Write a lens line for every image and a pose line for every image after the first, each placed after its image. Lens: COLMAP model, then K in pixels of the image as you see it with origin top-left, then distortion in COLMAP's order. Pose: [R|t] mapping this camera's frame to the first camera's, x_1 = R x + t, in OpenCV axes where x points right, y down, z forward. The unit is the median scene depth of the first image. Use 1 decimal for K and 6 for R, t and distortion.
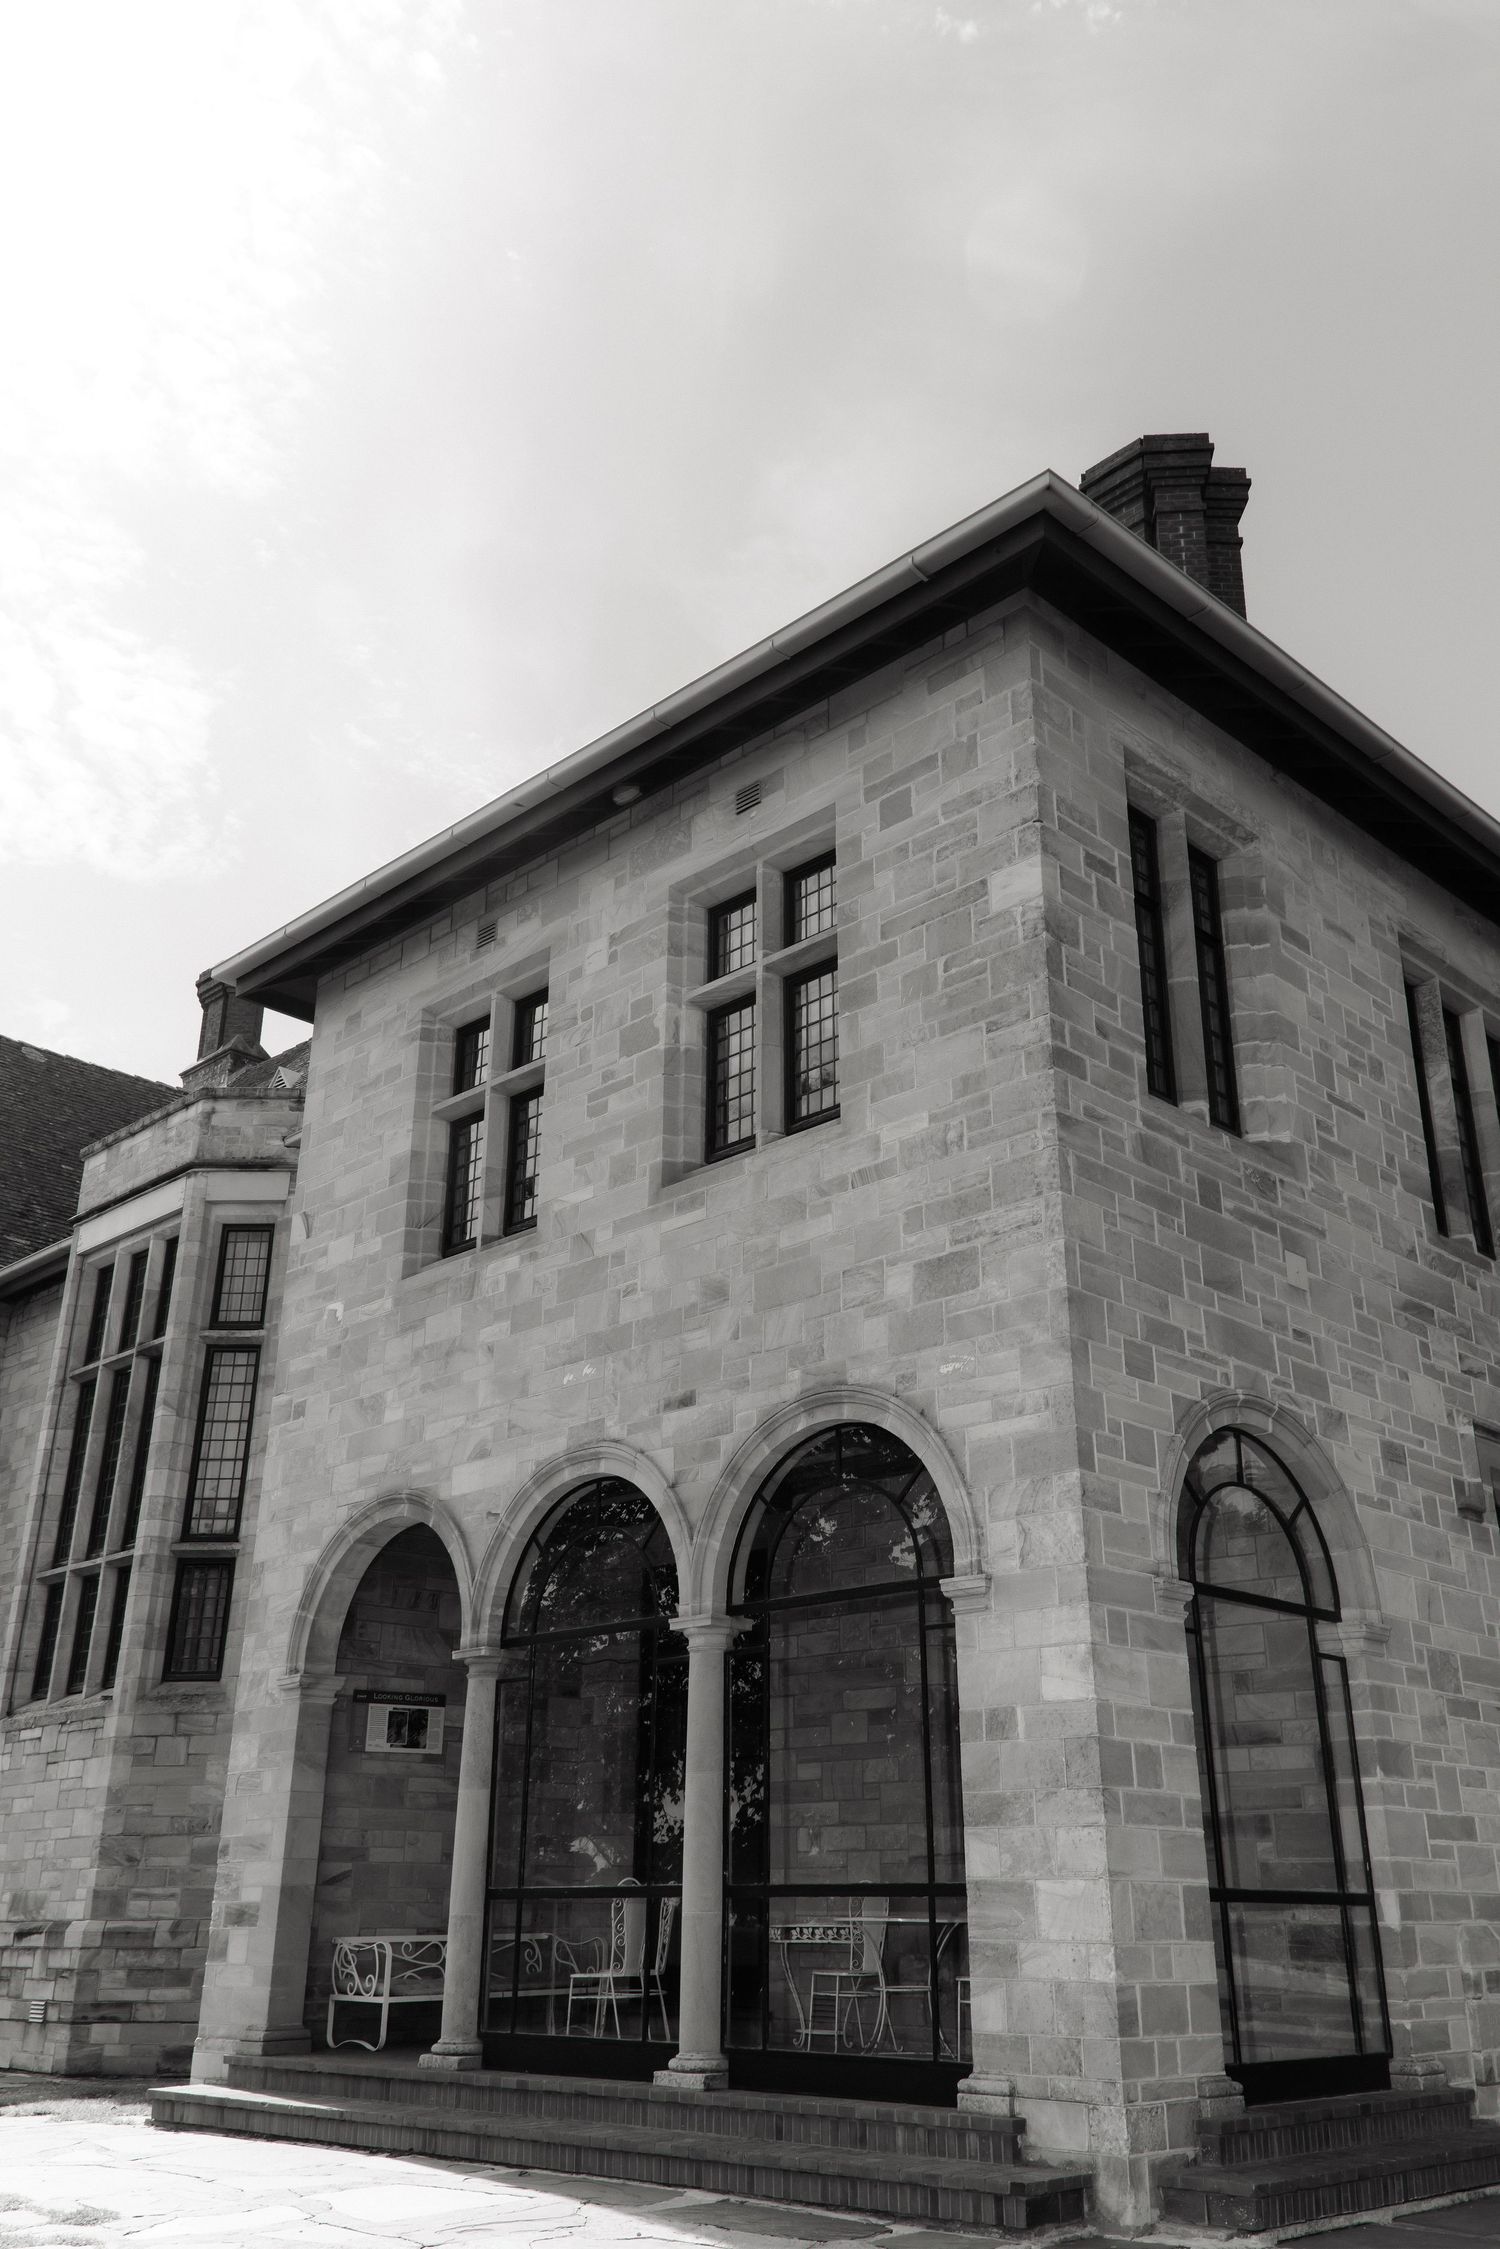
lens RADIAL K [[1872.1, 0, 755.5], [0, 1872.1, 1125.1], [0, 0, 1]] dist [0.146196, -0.165556]
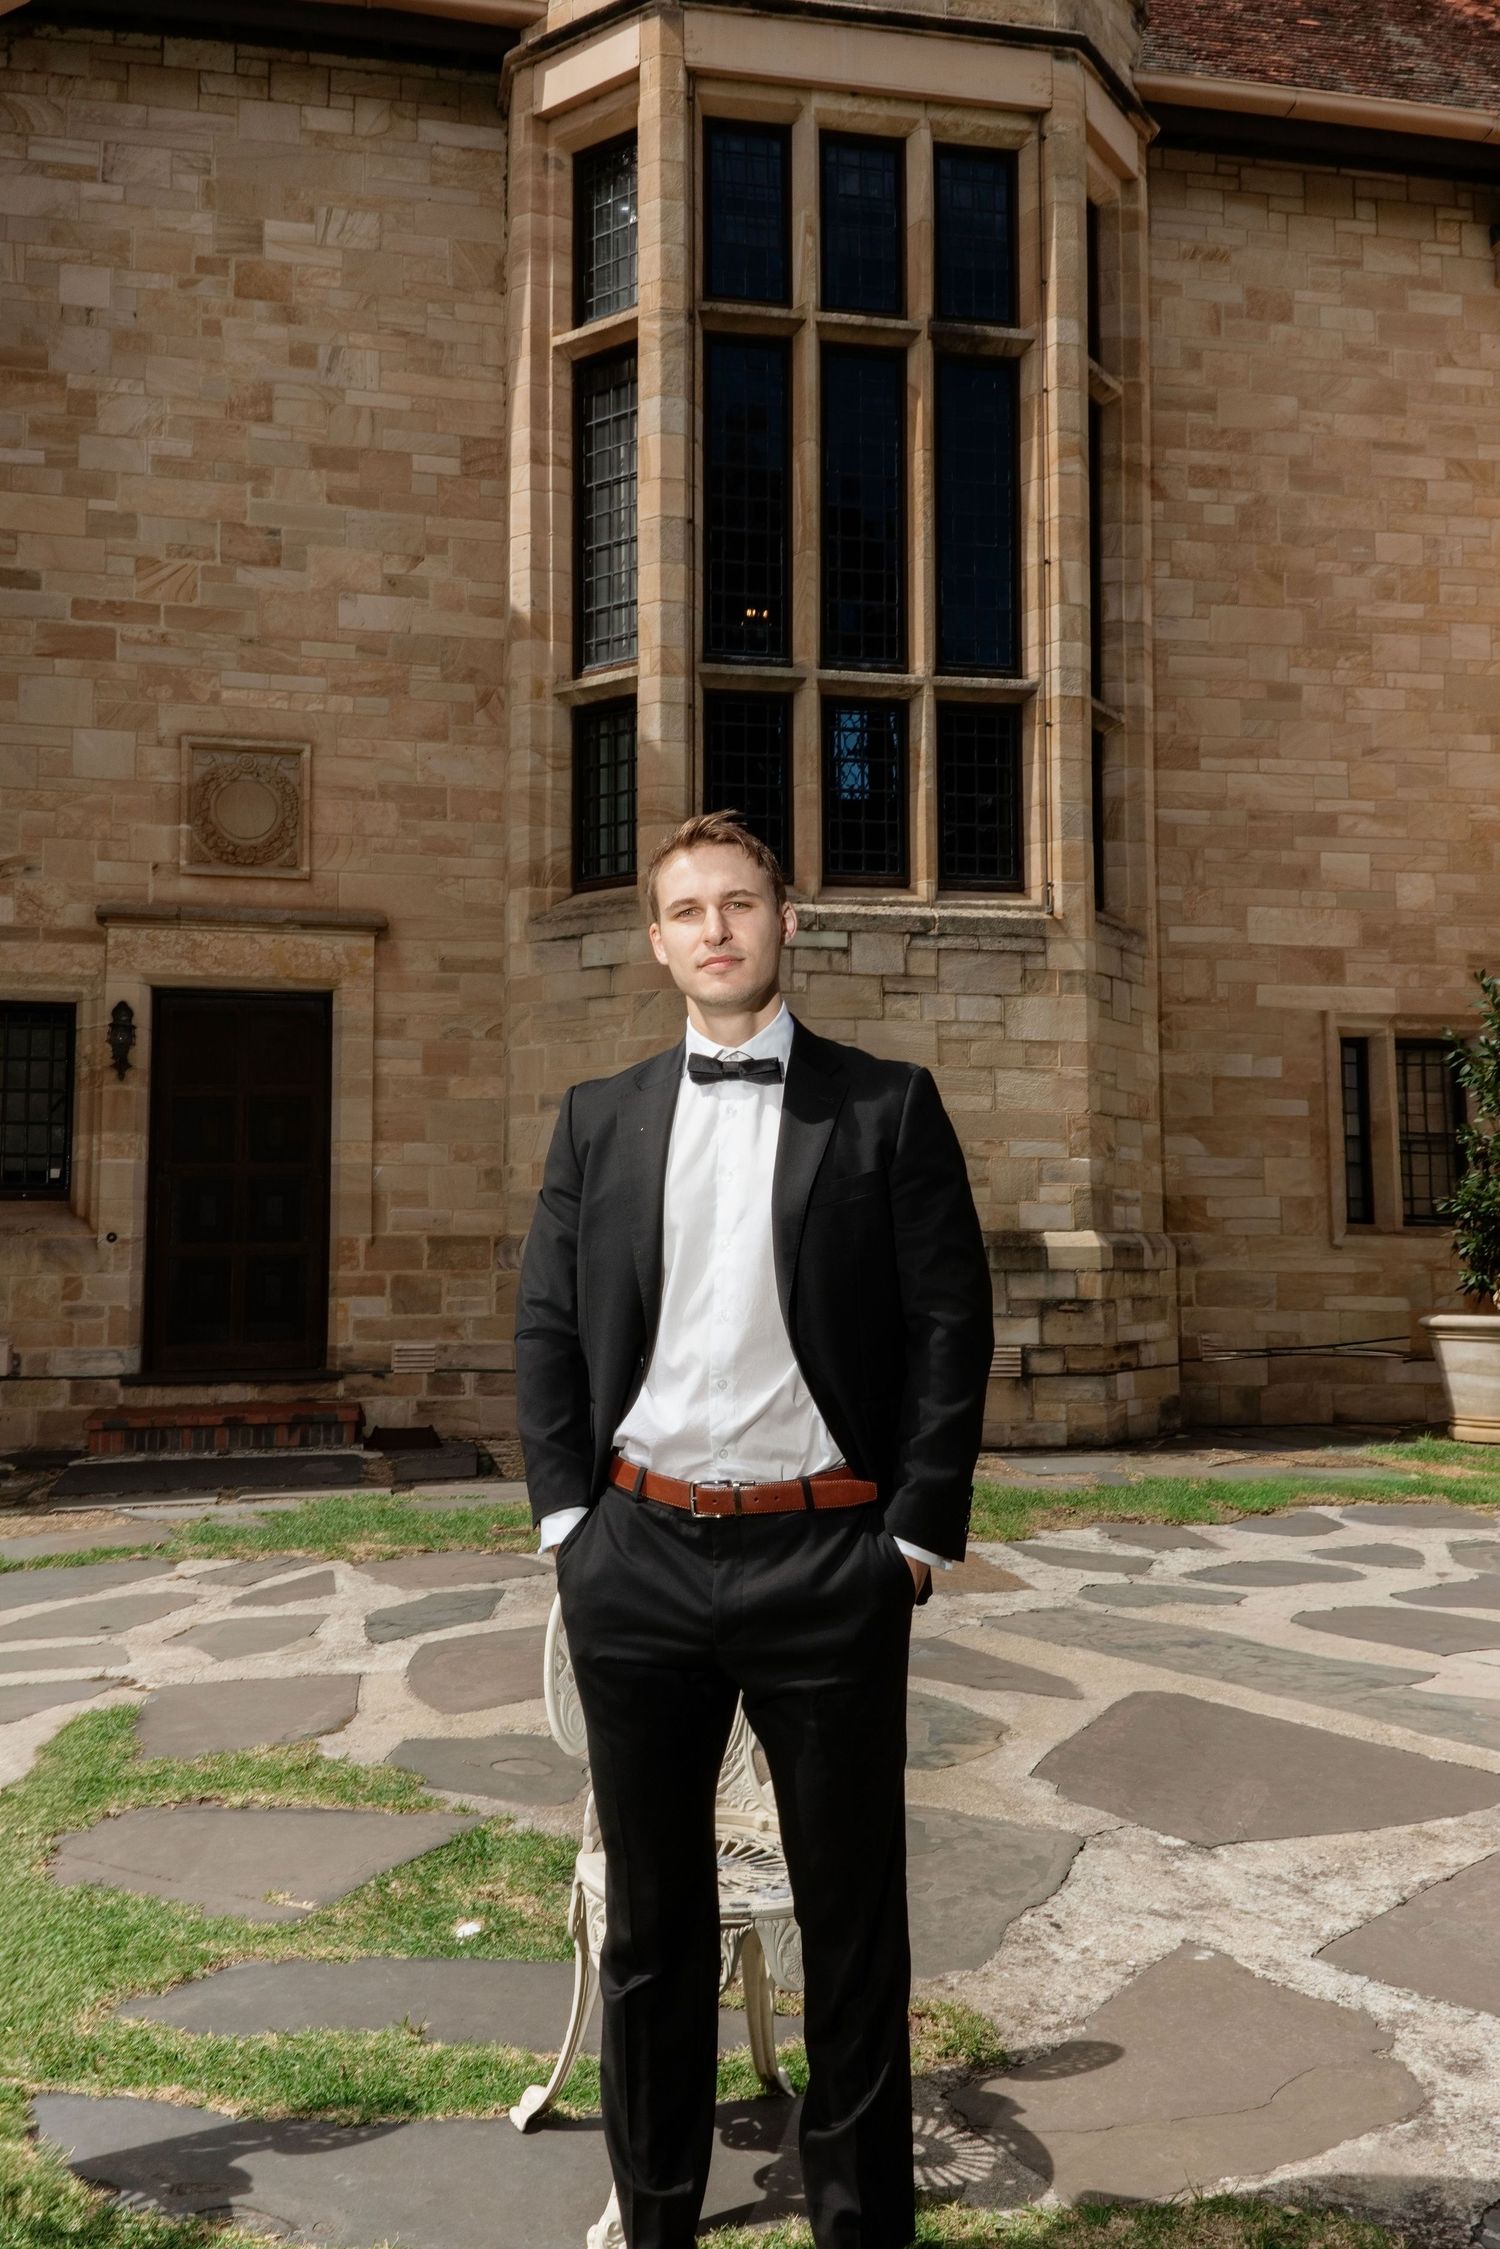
lens RADIAL K [[1875.4, 0, 702.0], [0, 1875.4, 1088.3], [0, 0, 1]] dist [0.171049, -0.244755]
pose [[0.571027, 0.072096, 0.817760, -1.260377], [-0.309171, 0.941679, 0.132867, 0.427169], [-0.760488, -0.328698, 0.560014, 1.002107]]
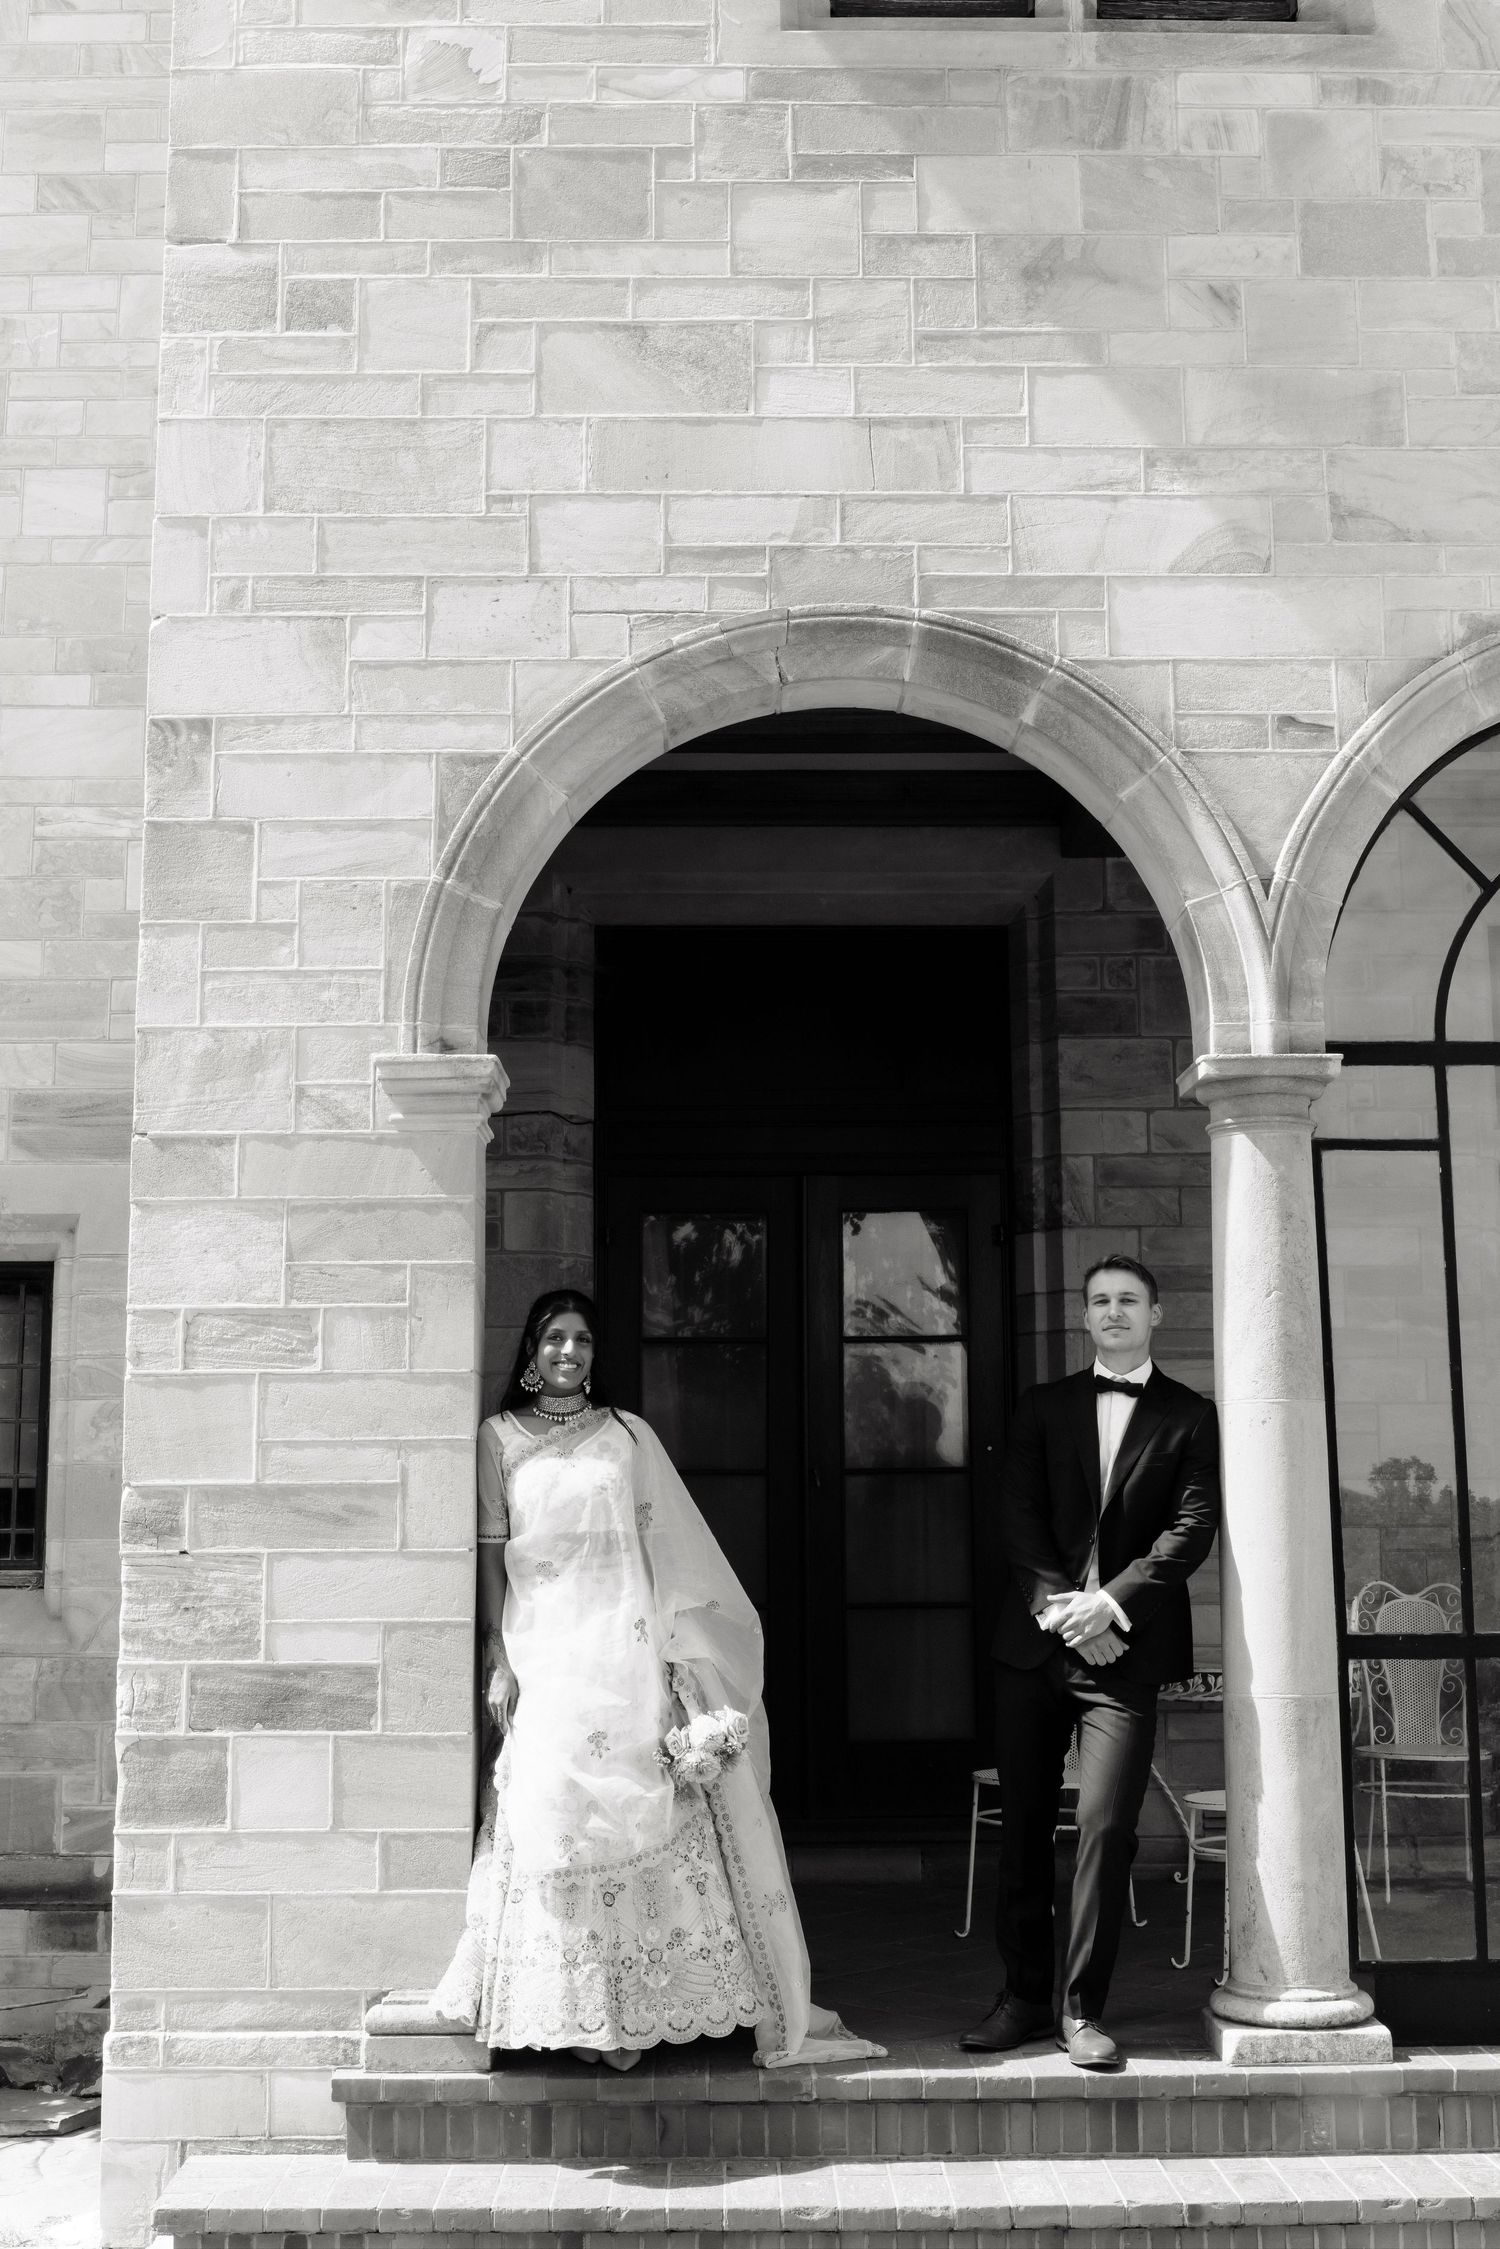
lens RADIAL K [[2552.0, 0, 720.6], [0, 2552.0, 1128.1], [0, 0, 1]] dist [0.037896, -0.217194]
pose [[0.712578, 0.103808, 0.693871, -0.550258], [-0.261817, 0.956895, 0.125717, 0.241429], [-0.650911, -0.271250, 0.709041, 0.668097]]
